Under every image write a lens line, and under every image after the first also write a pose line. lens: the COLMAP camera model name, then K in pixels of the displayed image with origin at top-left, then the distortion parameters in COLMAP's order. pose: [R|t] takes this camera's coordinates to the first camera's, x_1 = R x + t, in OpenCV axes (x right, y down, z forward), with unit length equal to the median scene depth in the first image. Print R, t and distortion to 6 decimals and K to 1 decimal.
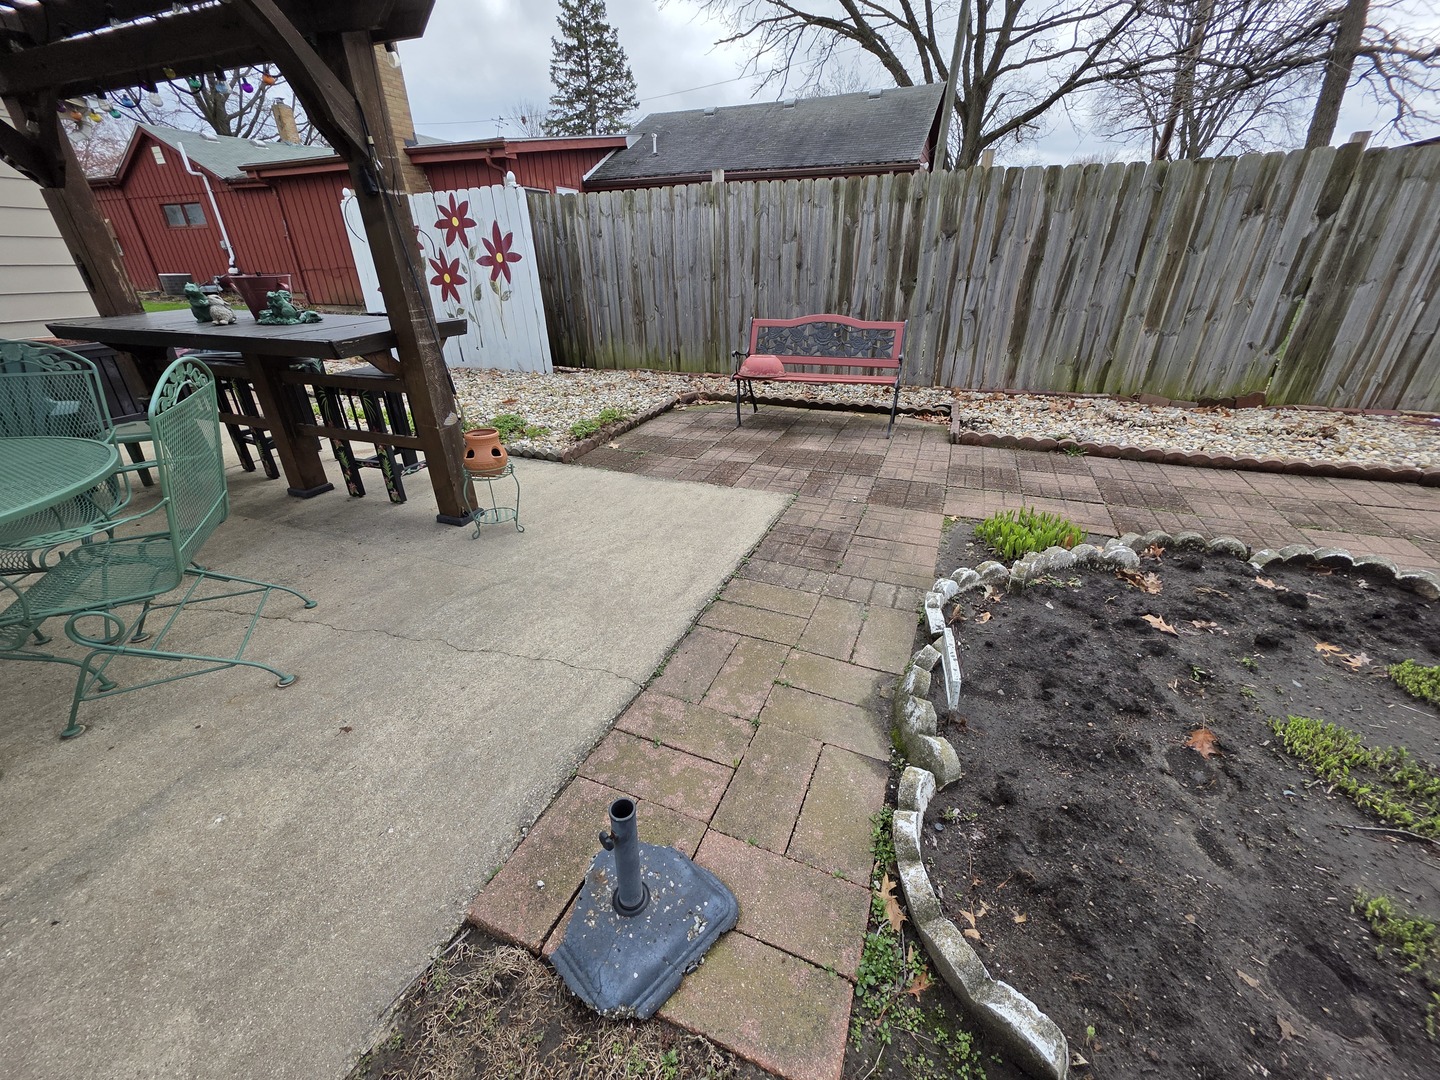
lens RADIAL K [[574.7, 0, 720.6], [0, 574.7, 537.6], [0, 0, 1]] dist [-0.001311, 0.002179]
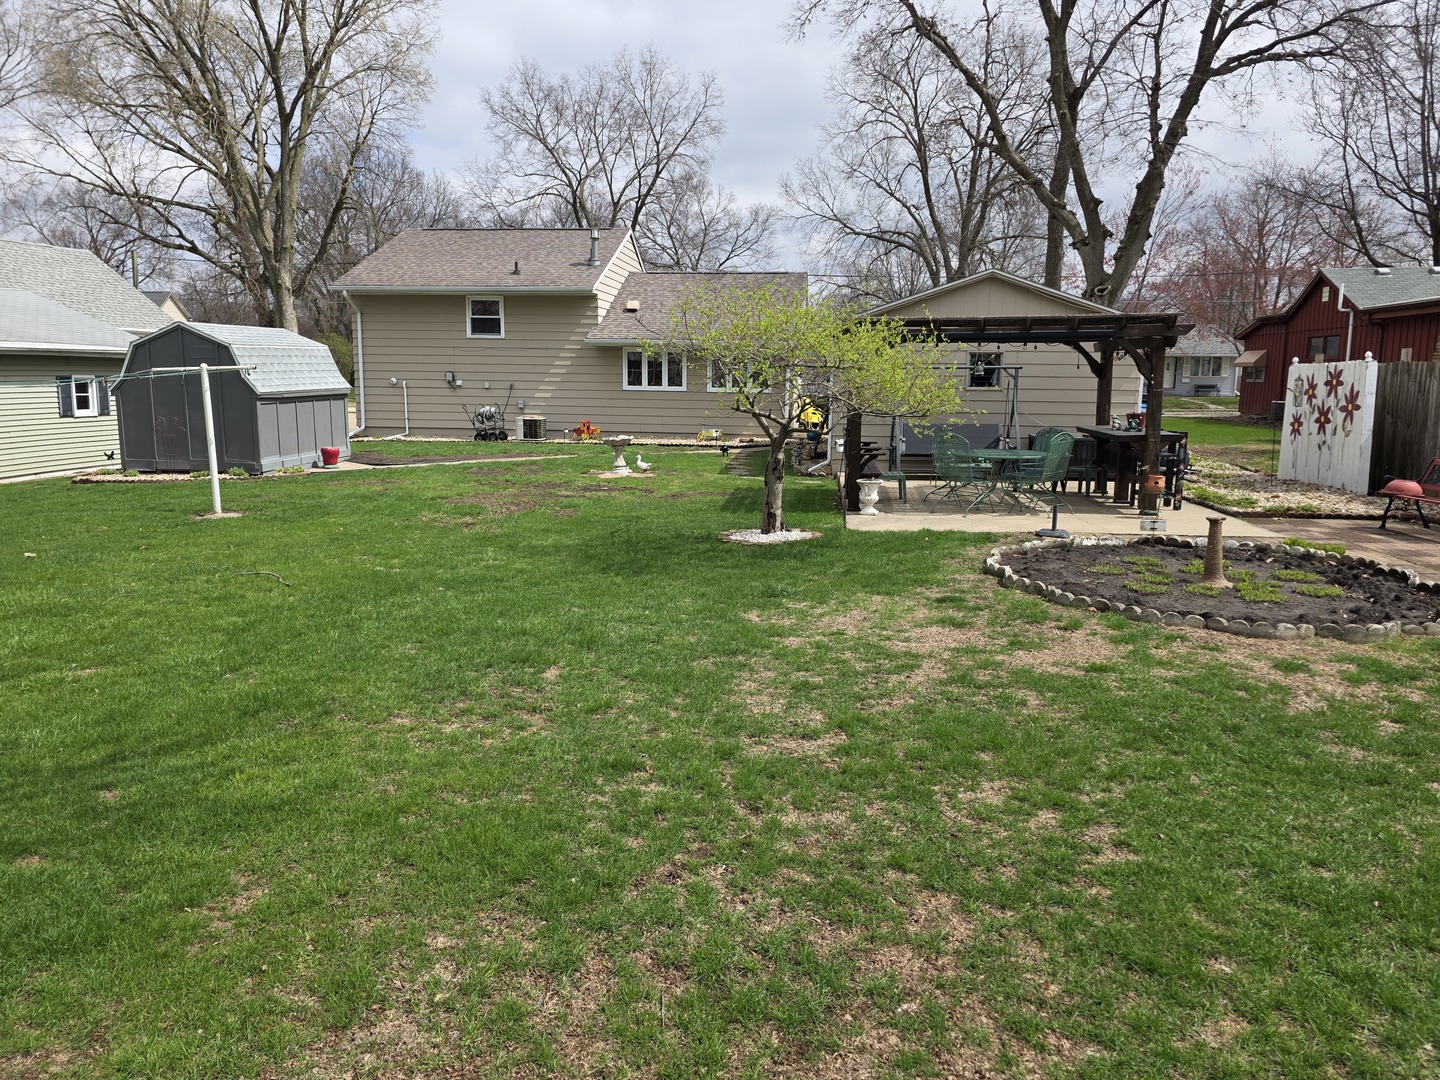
lens RADIAL K [[1024.8, 0, 720.5], [0, 1024.8, 535.4], [0, 0, 1]] dist [0.034408, -0.000385]
pose [[0.262637, 0.162037, -0.951192, 1.971555], [-0.431698, 0.901364, 0.034351, 0.411353], [0.862936, 0.401606, 0.306682, -1.100467]]
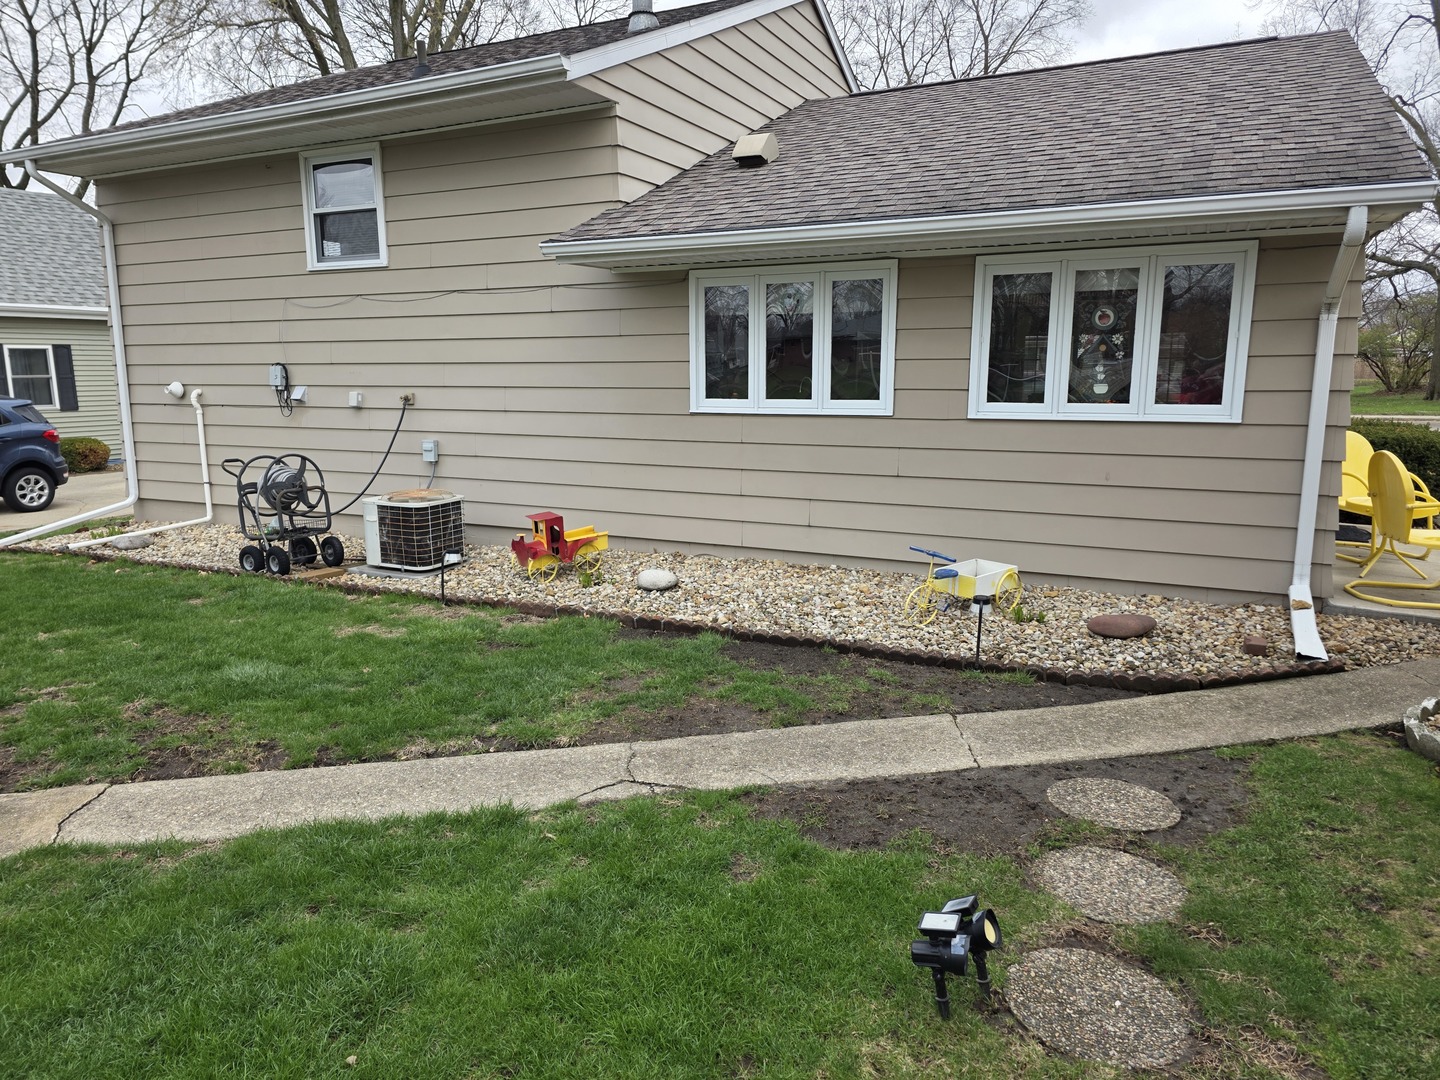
lens RADIAL K [[957.7, 0, 722.2], [0, 957.7, 542.5], [0, 0, 1]] dist [-0.003498, -0.002139]
pose [[-0.083939, 0.193917, -0.977420, -1.815543], [-0.427960, 0.878798, 0.211103, -0.032458], [0.899892, 0.436016, 0.009224, -0.083141]]
